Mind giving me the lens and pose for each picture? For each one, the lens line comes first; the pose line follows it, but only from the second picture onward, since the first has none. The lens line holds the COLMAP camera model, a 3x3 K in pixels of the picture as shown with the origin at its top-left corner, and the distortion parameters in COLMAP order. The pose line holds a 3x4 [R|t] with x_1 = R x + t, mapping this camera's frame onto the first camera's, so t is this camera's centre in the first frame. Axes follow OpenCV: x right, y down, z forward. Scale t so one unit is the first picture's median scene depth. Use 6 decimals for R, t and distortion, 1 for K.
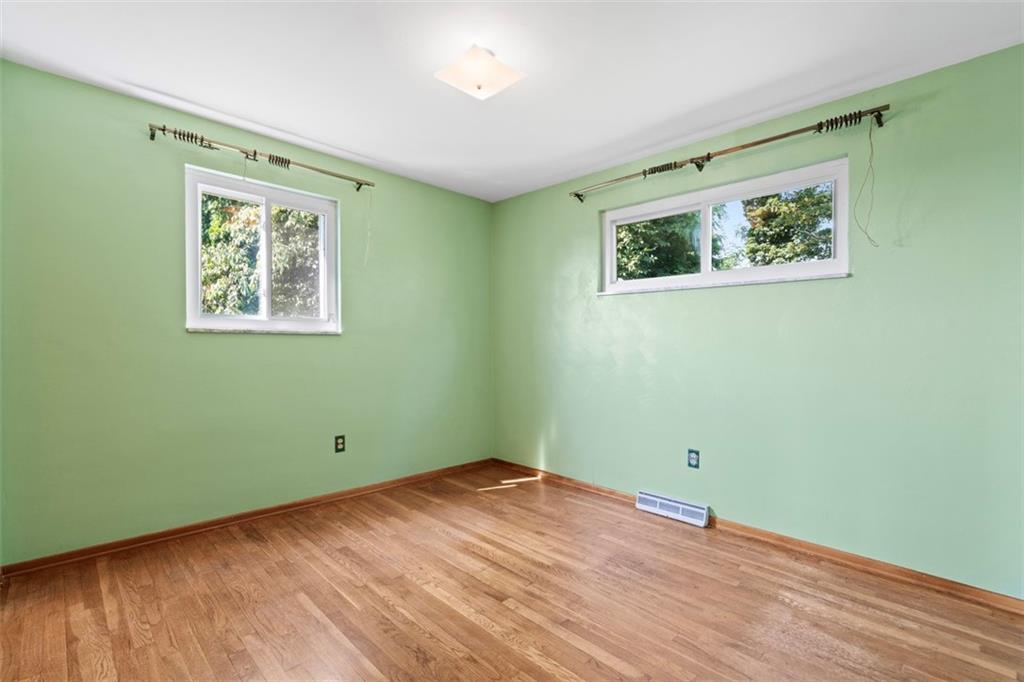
lens RADIAL K [[466.1, 0, 516.7], [0, 466.1, 328.4], [0, 0, 1]] dist [-0.001655, 0.000512]
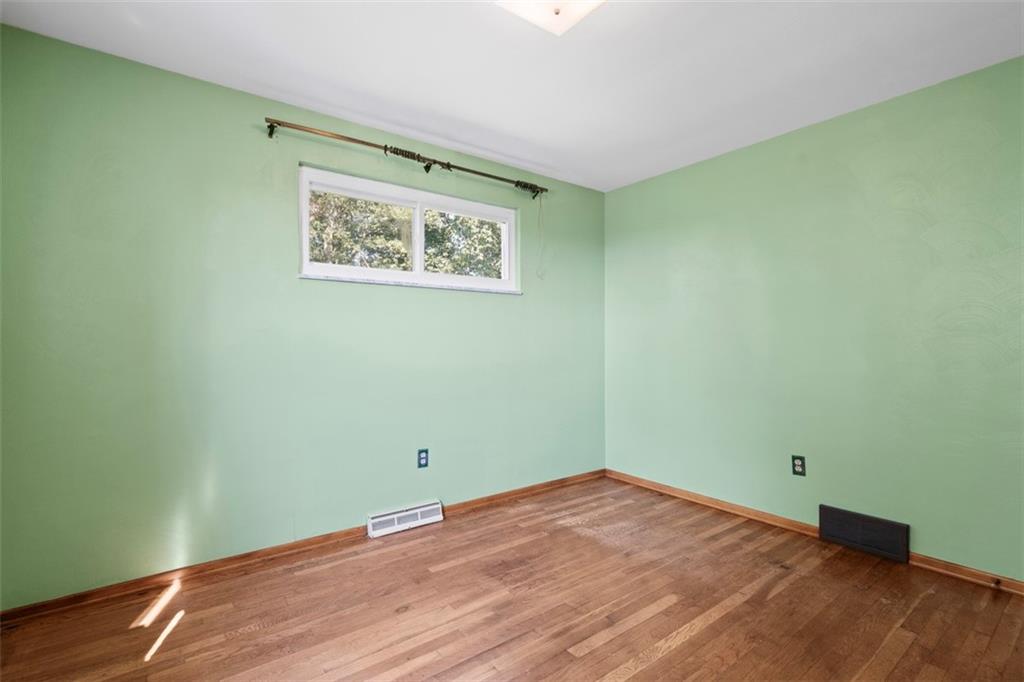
lens RADIAL K [[466.1, 0, 516.7], [0, 466.1, 328.4], [0, 0, 1]] dist [-0.001655, 0.000512]
pose [[0.145112, 0.021796, 0.989175, -0.693545], [-0.025336, 0.999511, -0.018307, 0.017395], [-0.989091, -0.022405, 0.145593, 0.789671]]
